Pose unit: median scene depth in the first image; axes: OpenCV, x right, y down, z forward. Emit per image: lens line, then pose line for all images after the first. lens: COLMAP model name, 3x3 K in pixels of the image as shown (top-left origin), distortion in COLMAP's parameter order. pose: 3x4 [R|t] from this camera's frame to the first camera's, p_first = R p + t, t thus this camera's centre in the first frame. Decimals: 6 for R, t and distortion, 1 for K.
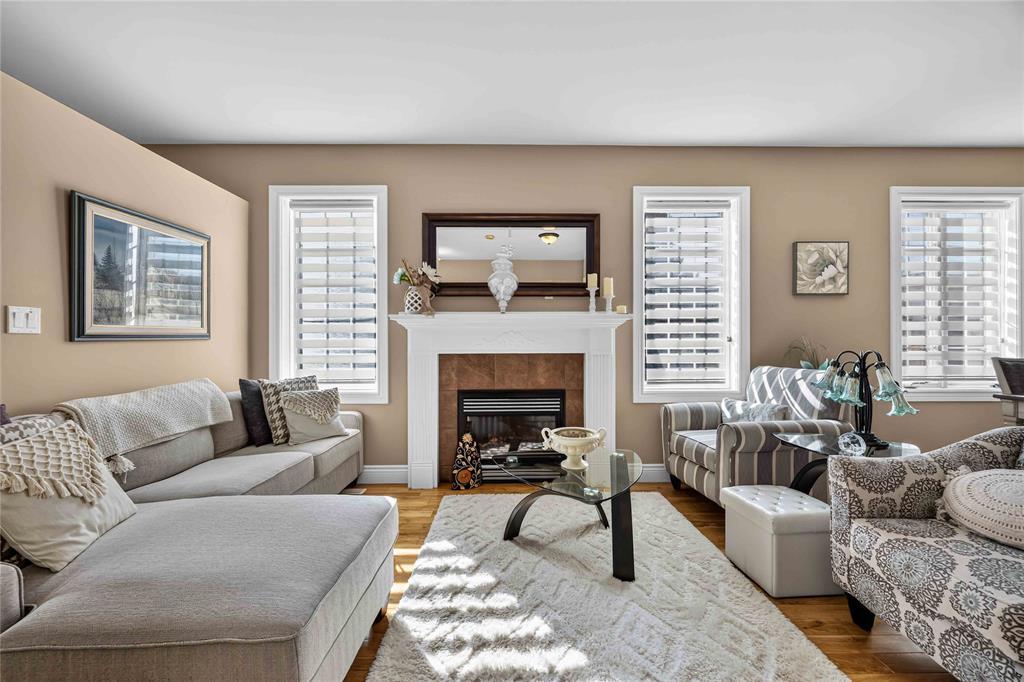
lens RADIAL K [[396.3, 0, 511.4], [0, 396.3, 340.9], [0, 0, 1]] dist [0.000748, -0.000440]
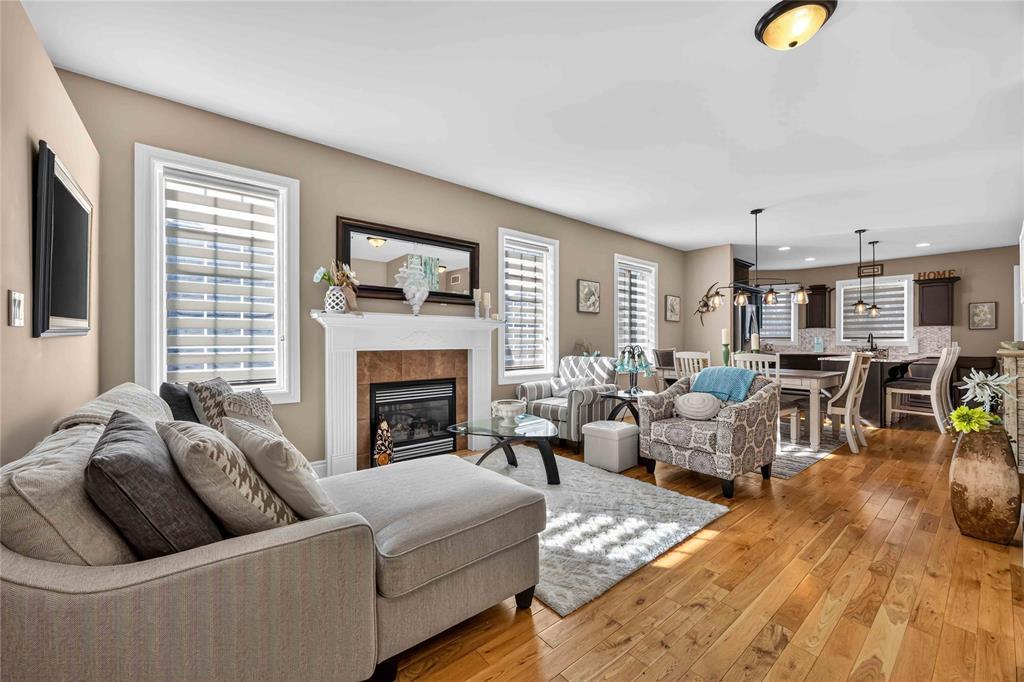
lens RADIAL K [[396.3, 0, 513.0], [0, 396.3, 340.9], [0, 0, 1]] dist [0.000748, -0.000440]
pose [[0.779116, 0.003173, 0.626871, -0.525197], [-0.005158, 0.999986, 0.001349, 0.002156], [-0.626858, -0.004284, 0.779122, -0.101901]]
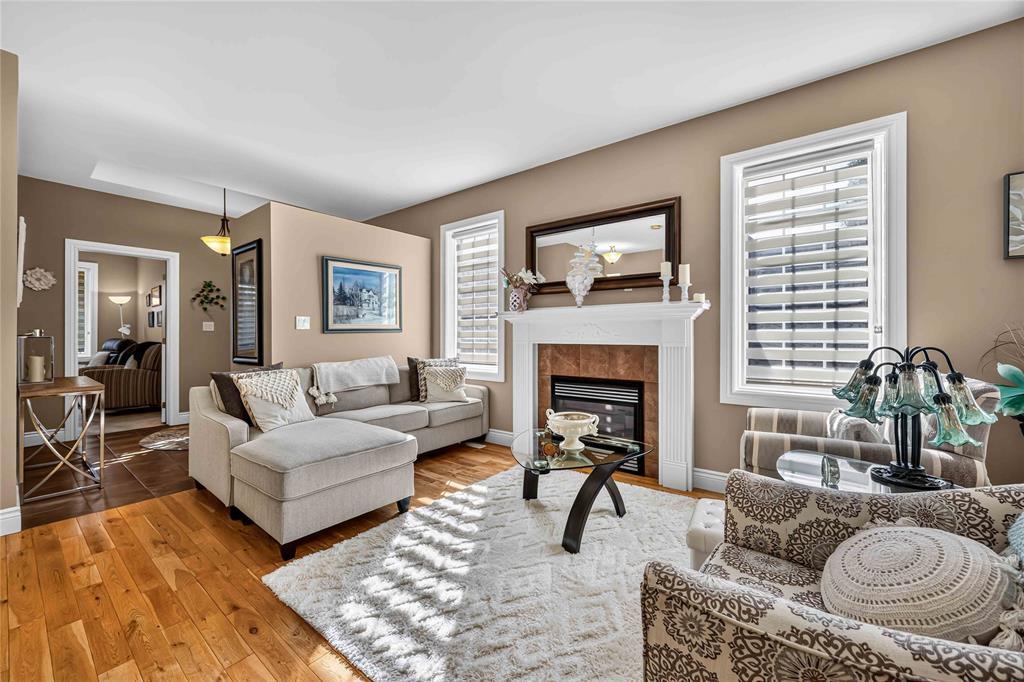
lens RADIAL K [[396.3, 0, 512.8], [0, 396.3, 331.5], [0, 0, 1]] dist [0.000748, -0.000440]
pose [[0.786746, -0.002327, -0.617273, 0.499033], [0.002630, 0.999996, -0.000418, -0.002978], [0.617272, -0.001294, 0.786749, 0.022563]]
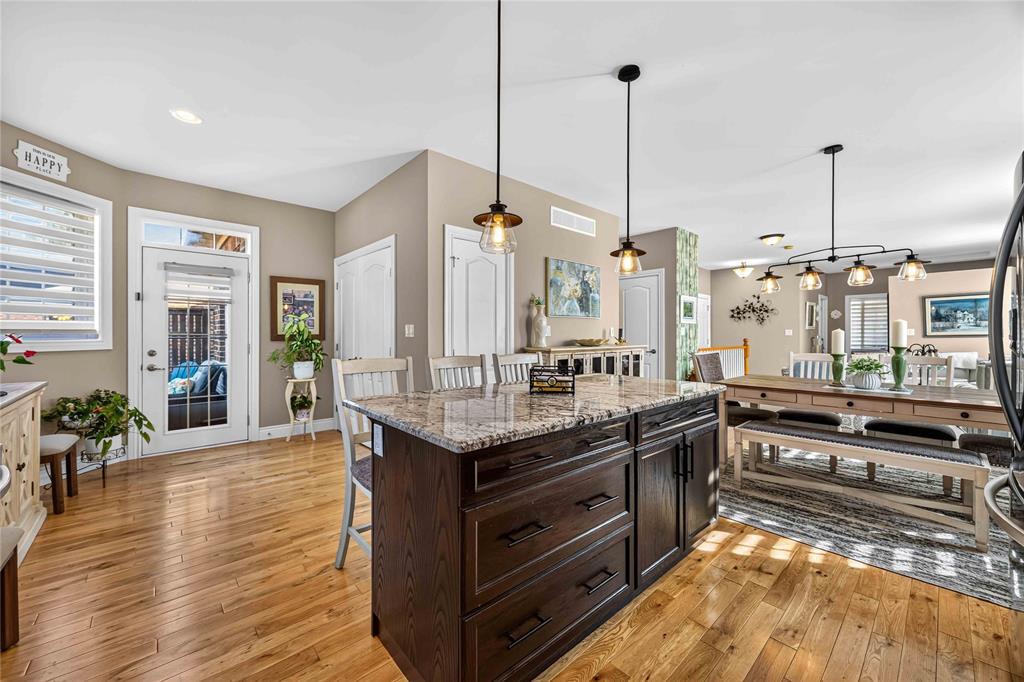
lens RADIAL K [[396.3, 0, 512.0], [0, 396.3, 337.6], [0, 0, 1]] dist [0.000748, -0.000440]
pose [[-0.745279, 0.003756, -0.666742, 2.494118], [0.003850, 0.999992, 0.001330, -0.010849], [0.666742, -0.001576, -0.745287, 0.716255]]
